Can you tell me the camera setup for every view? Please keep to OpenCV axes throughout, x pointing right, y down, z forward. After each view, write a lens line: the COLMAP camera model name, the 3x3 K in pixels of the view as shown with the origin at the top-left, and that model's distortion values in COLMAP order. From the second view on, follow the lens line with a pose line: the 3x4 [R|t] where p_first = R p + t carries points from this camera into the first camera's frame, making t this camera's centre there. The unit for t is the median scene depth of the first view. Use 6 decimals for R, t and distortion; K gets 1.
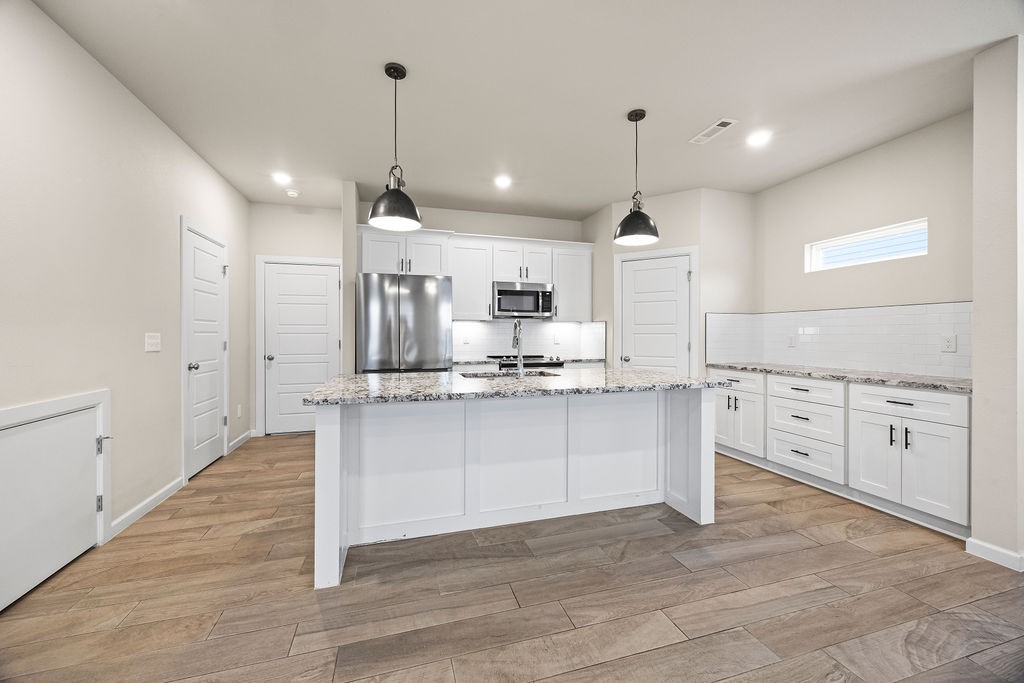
lens RADIAL K [[386.9, 0, 508.2], [0, 386.9, 336.8], [0, 0, 1]] dist [-0.006201, -0.000109]
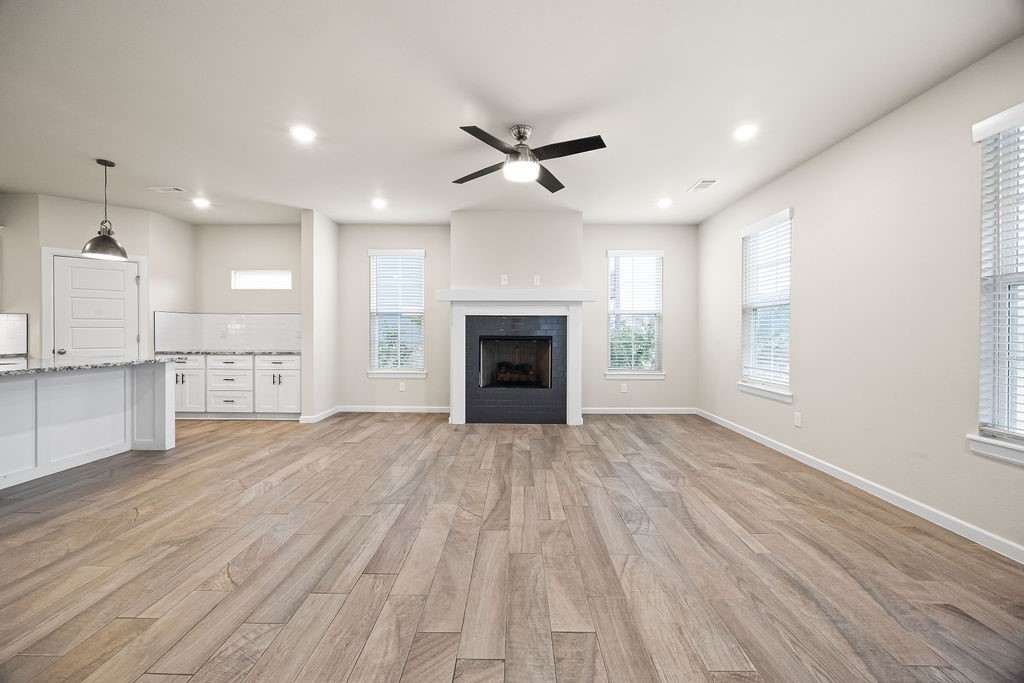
lens RADIAL K [[387.6, 0, 510.7], [0, 387.6, 334.7], [0, 0, 1]] dist [-0.003967, -0.000116]
pose [[0.294503, -0.007608, 0.955620, -0.465925], [0.000116, 0.999969, 0.007925, 0.005857], [-0.955650, -0.002223, 0.294495, -0.638583]]
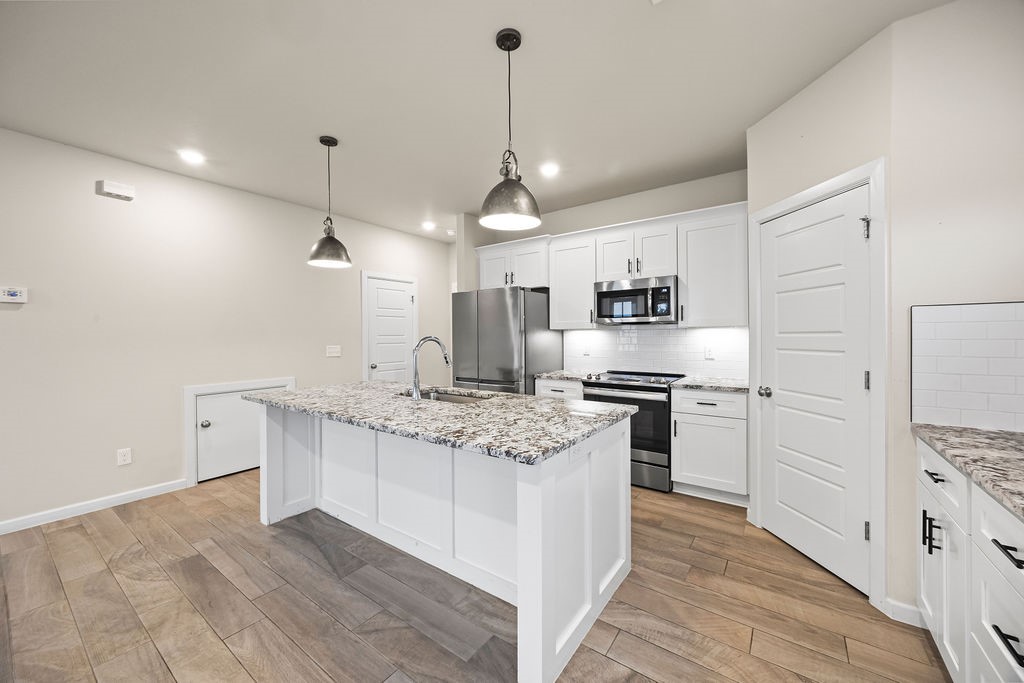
lens RADIAL K [[386.9, 0, 508.2], [0, 386.9, 336.8], [0, 0, 1]] dist [-0.006201, -0.000109]
pose [[0.613310, -0.003084, -0.789837, 0.769712], [0.004198, 0.999991, -0.000645, -0.038393], [0.789831, -0.002920, 0.613317, 0.502377]]
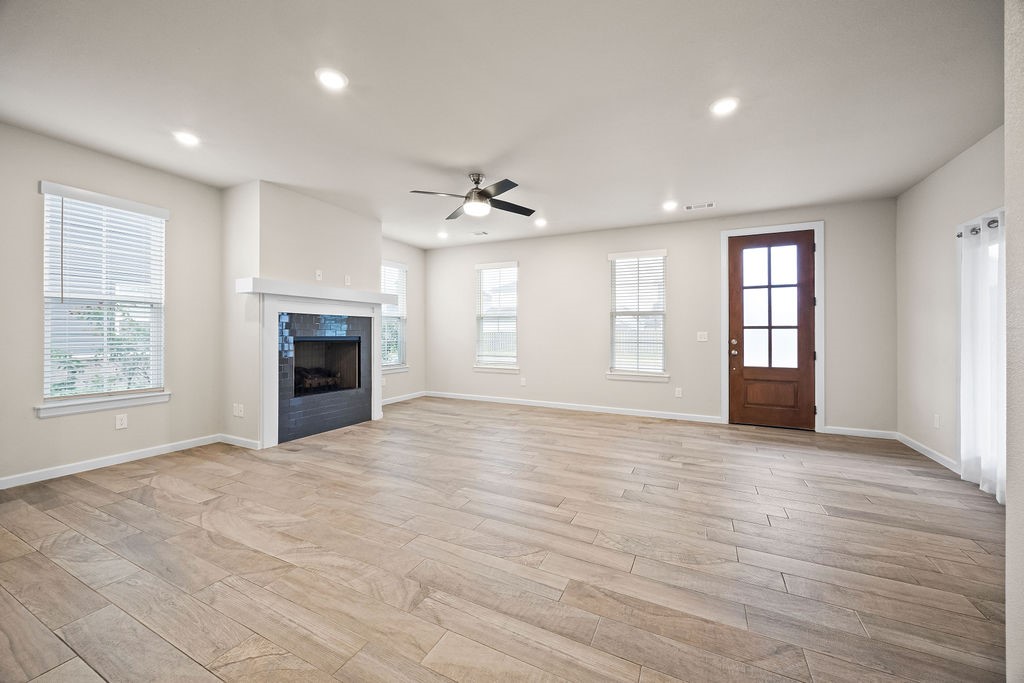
lens RADIAL K [[393.2, 0, 506.0], [0, 393.2, 329.2], [0, 0, 1]] dist [-0.009649, -0.000046]
pose [[-0.733418, 0.002545, 0.679774, -0.458783], [-0.001522, 0.999984, -0.005385, 0.001249], [-0.679777, -0.004984, -0.733402, 0.489811]]
